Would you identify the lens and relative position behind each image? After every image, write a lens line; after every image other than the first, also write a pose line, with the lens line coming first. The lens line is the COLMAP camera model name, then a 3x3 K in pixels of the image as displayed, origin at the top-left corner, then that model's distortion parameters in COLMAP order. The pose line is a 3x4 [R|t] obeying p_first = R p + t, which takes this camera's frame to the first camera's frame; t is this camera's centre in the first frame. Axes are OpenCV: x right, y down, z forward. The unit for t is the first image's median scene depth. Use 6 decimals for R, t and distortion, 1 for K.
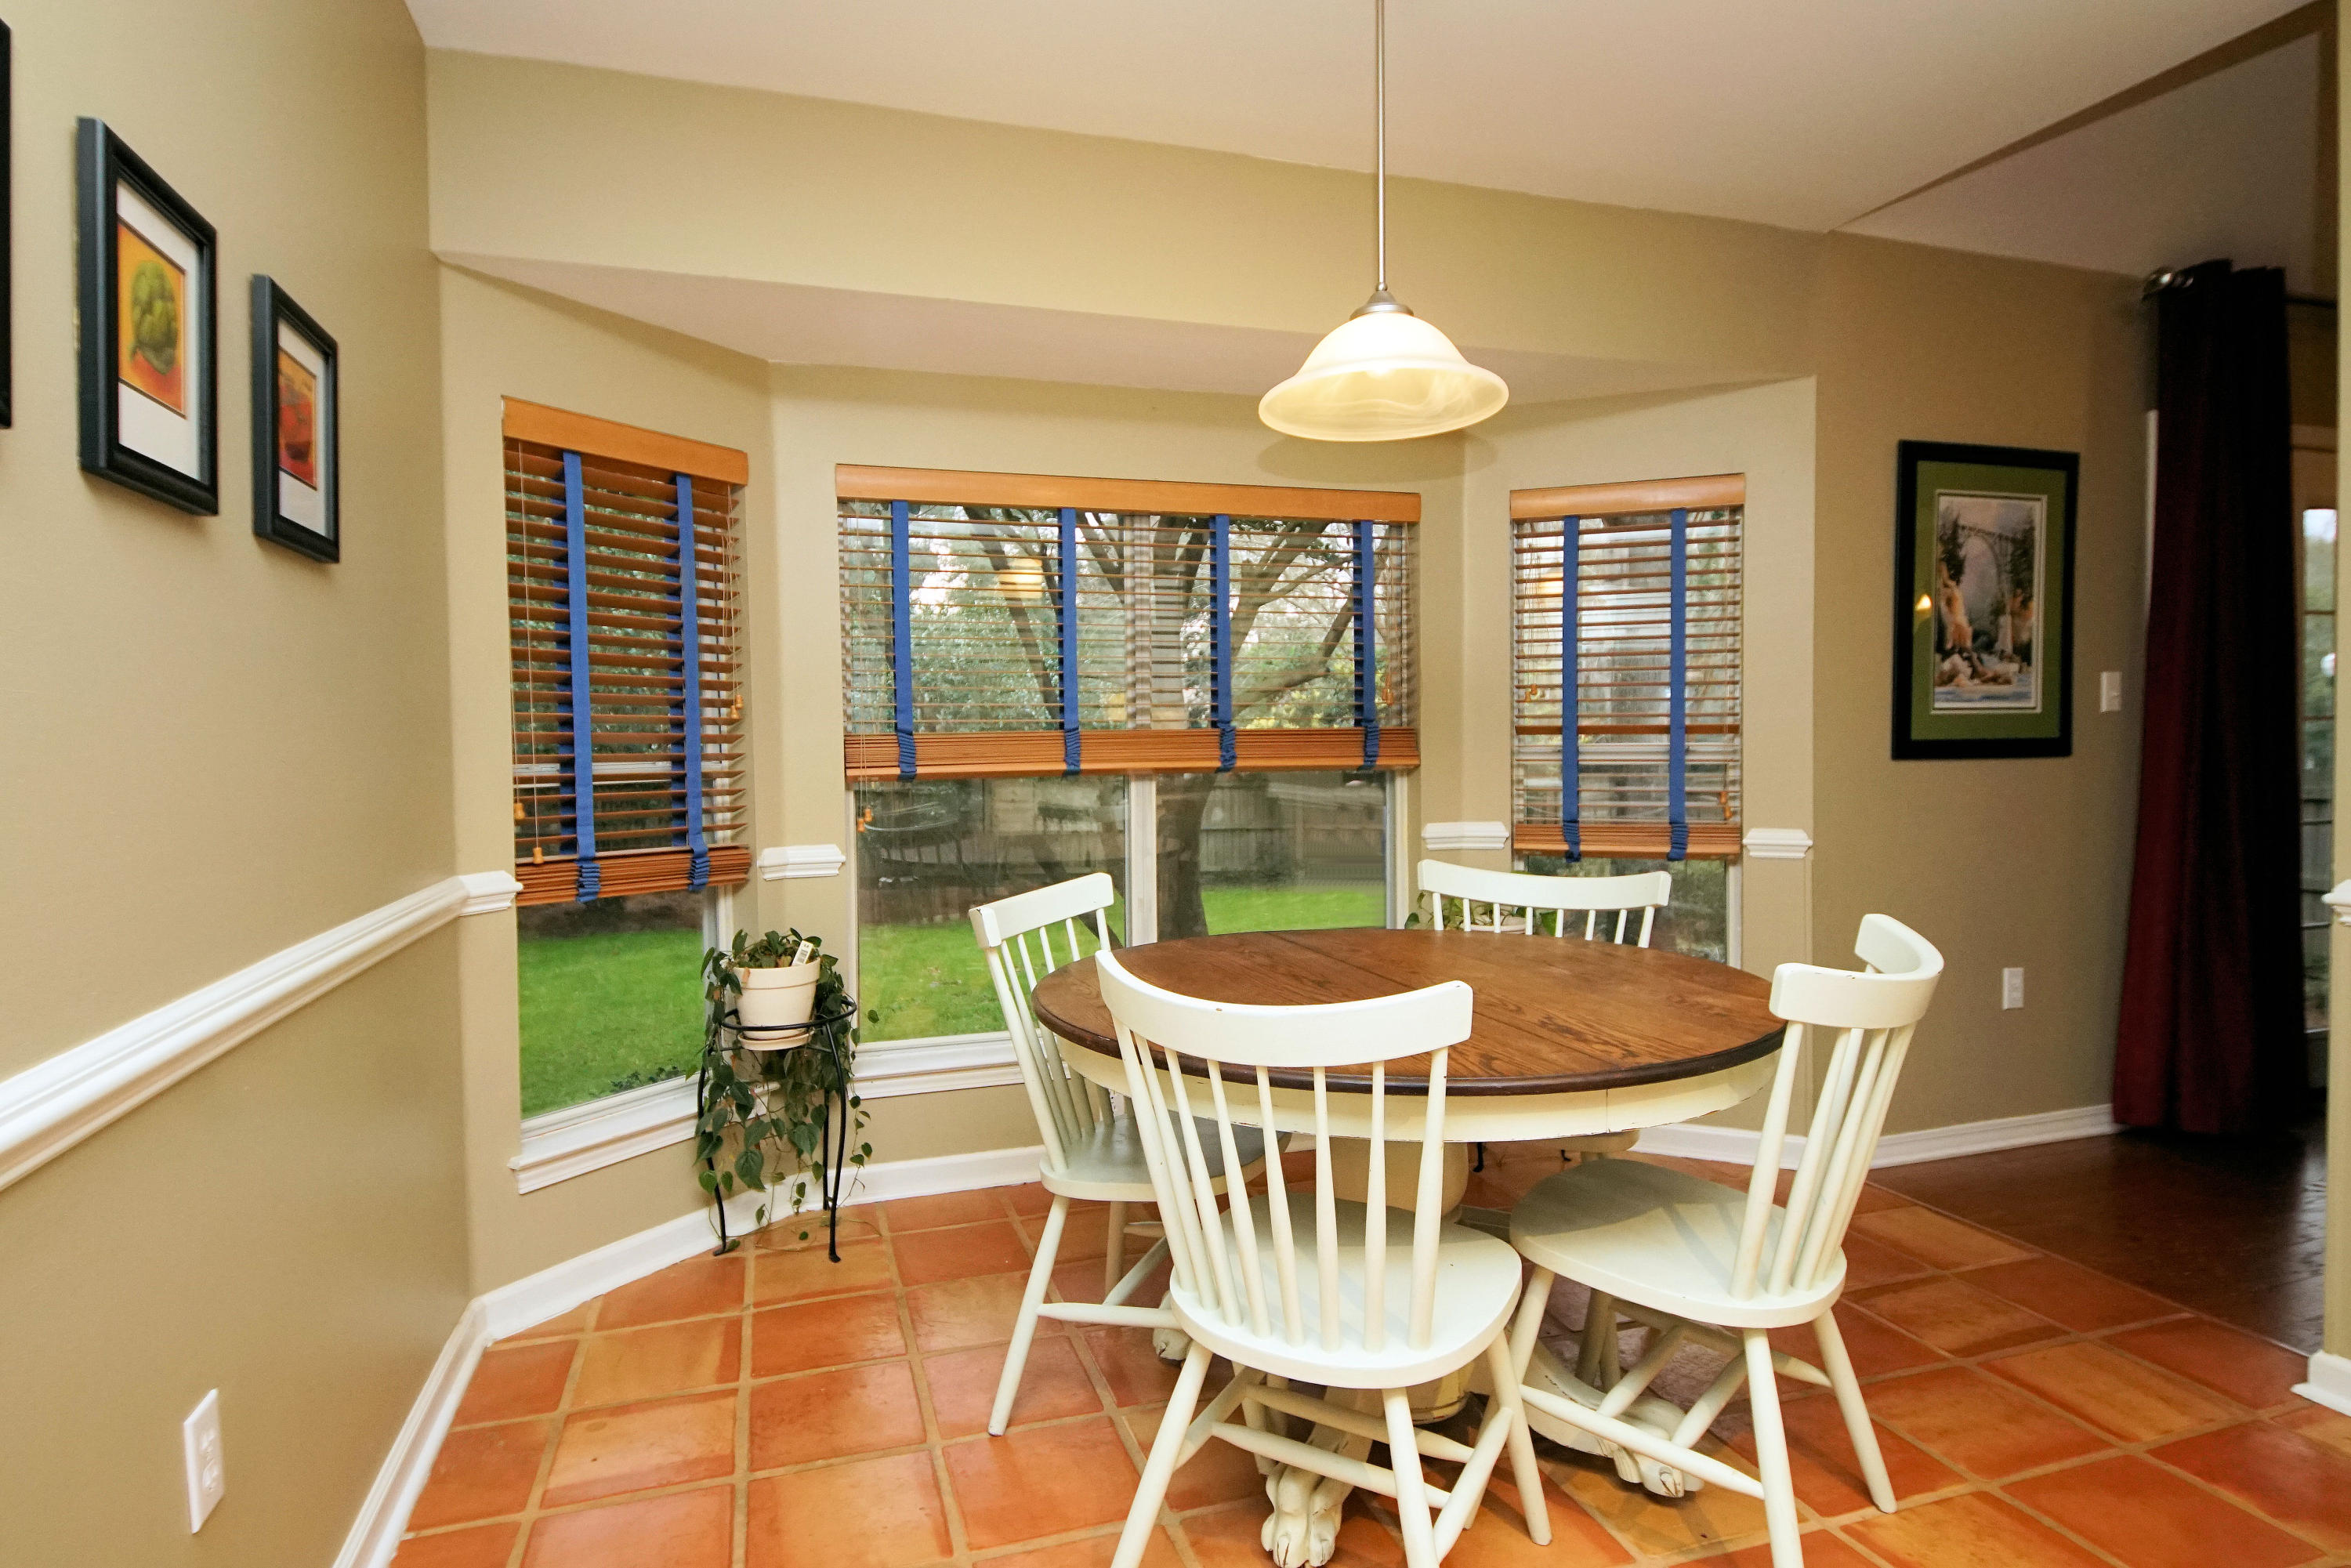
lens RADIAL K [[1272.5, 0, 1175.5], [0, 1272.5, 784.0], [0, 0, 1]] dist [-0.003168, -0.000774]
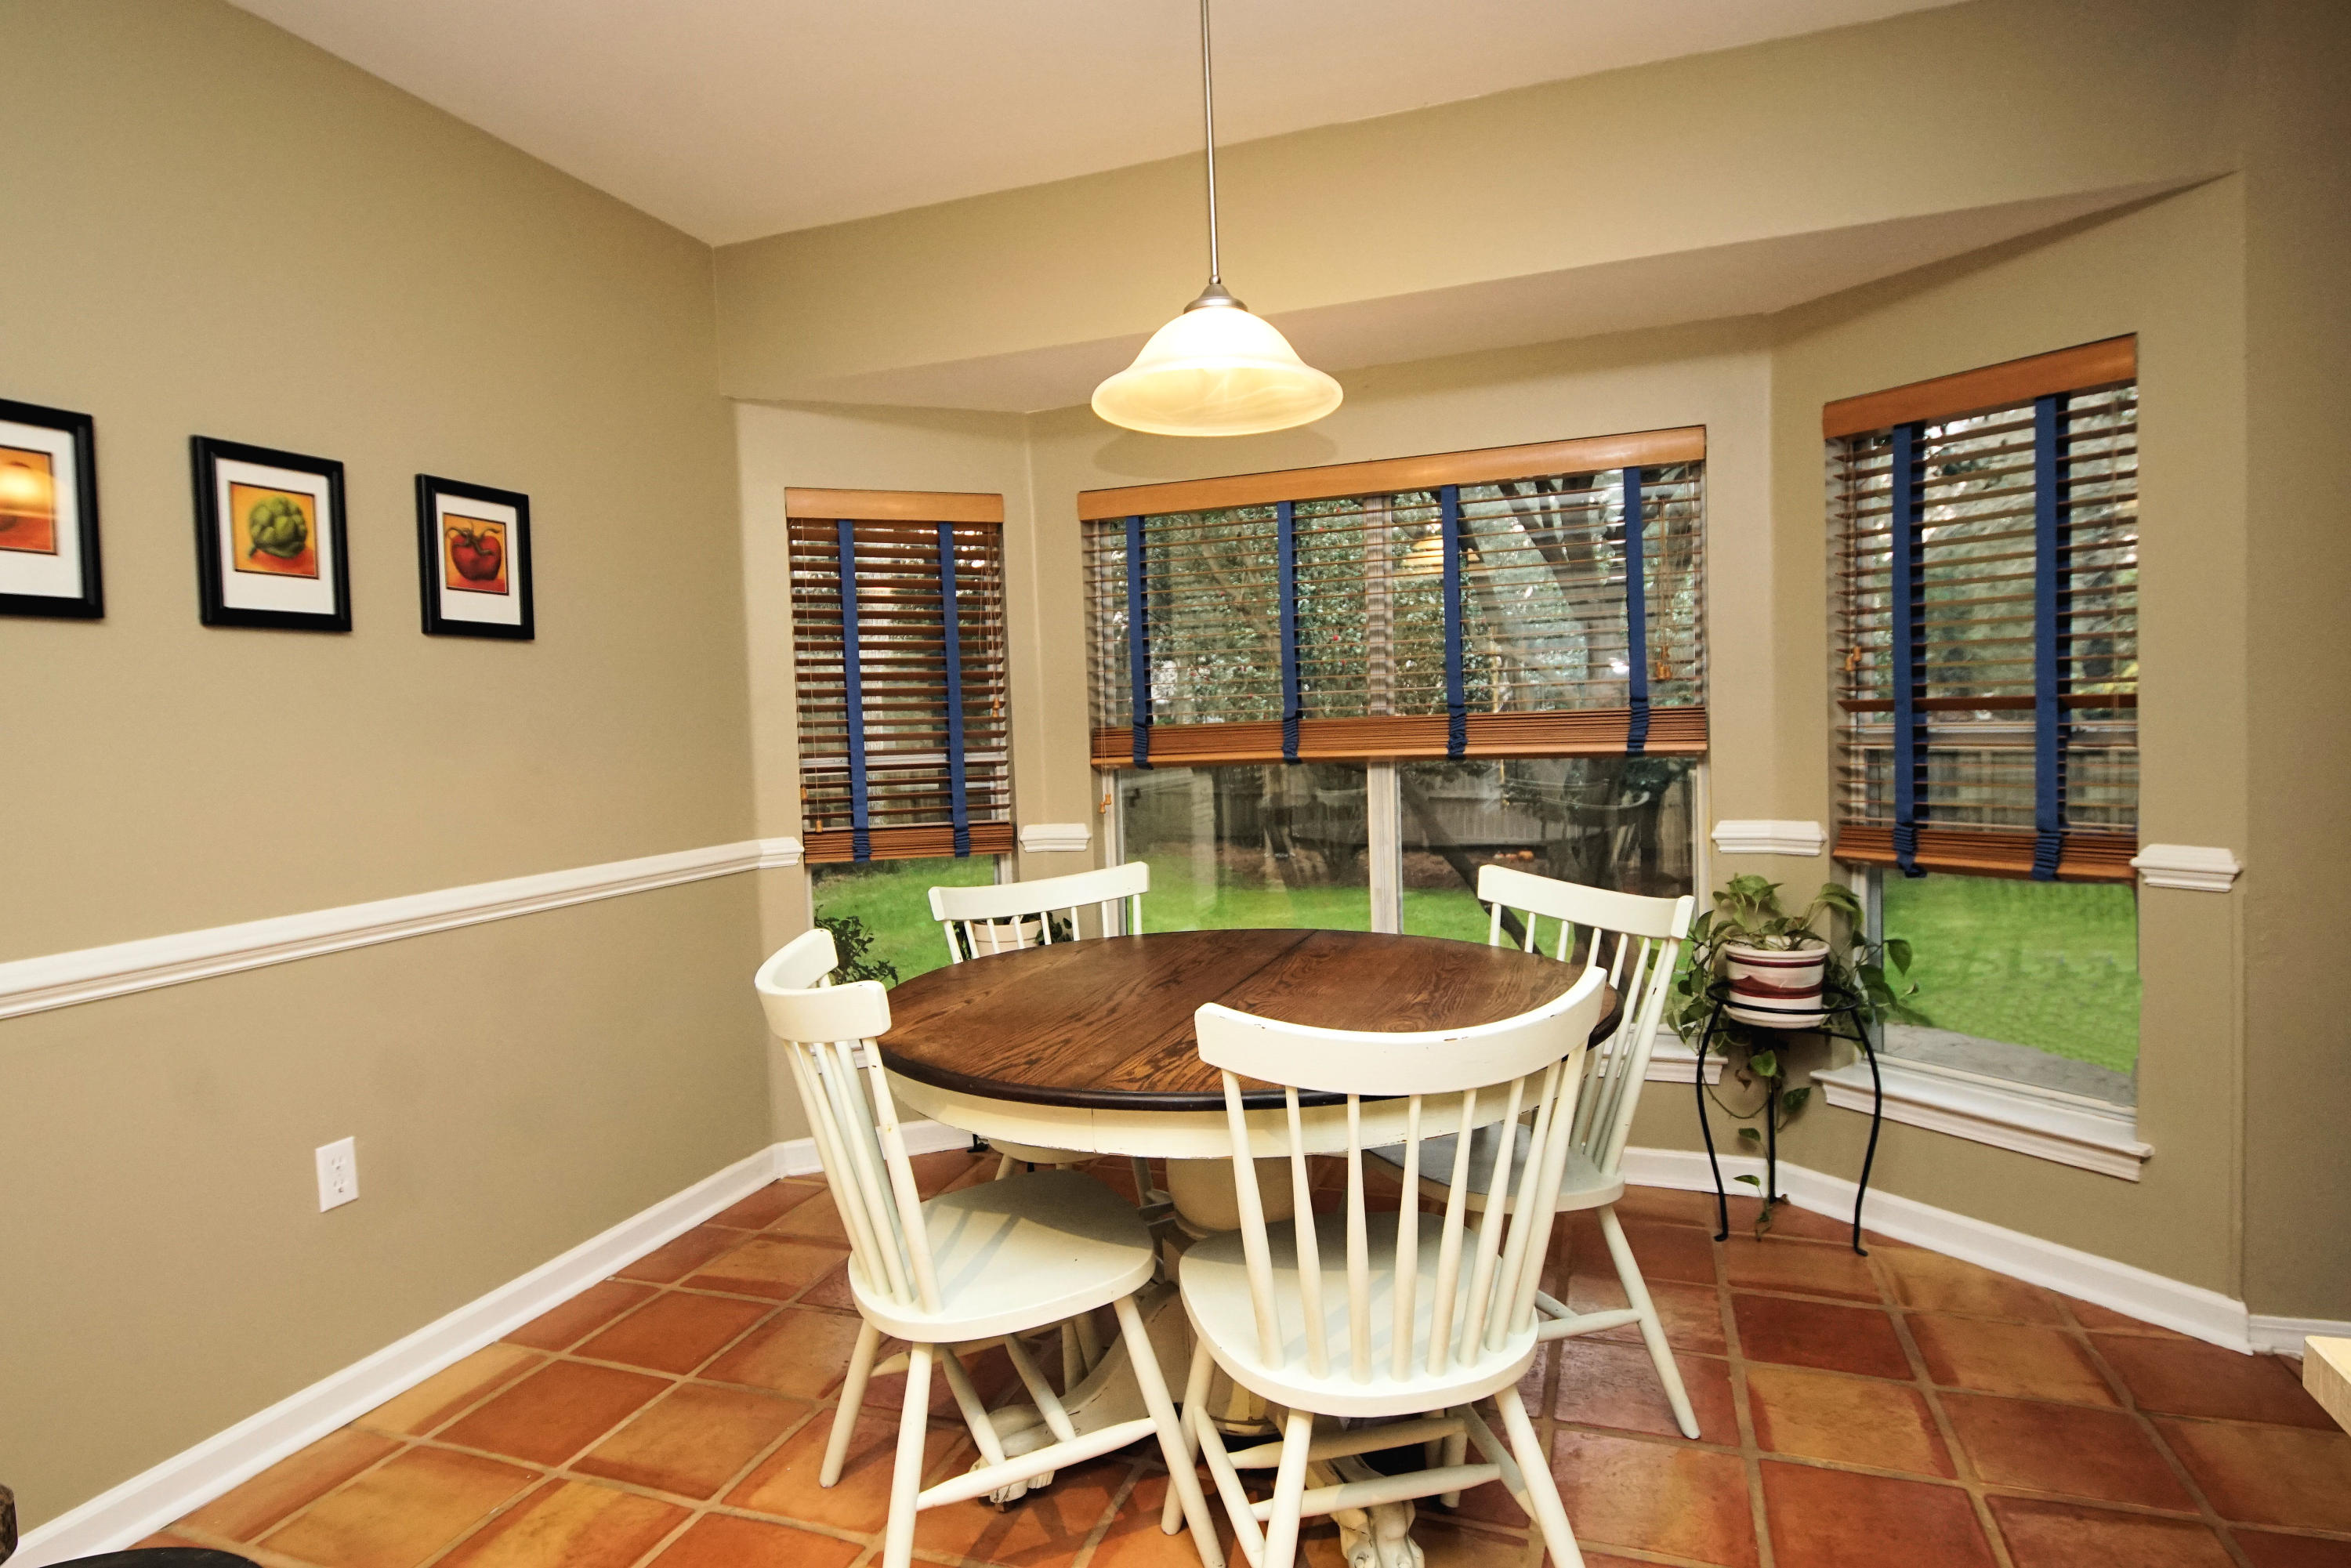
lens RADIAL K [[1244.7, 0, 1174.8], [0, 1244.7, 768.3], [0, 0, 1]] dist [-0.026901, -0.000369]
pose [[0.787726, 0.006403, -0.615993, 0.558118], [0.001230, 0.999928, 0.011966, -0.018505], [0.616025, -0.010184, 0.787661, 0.190758]]
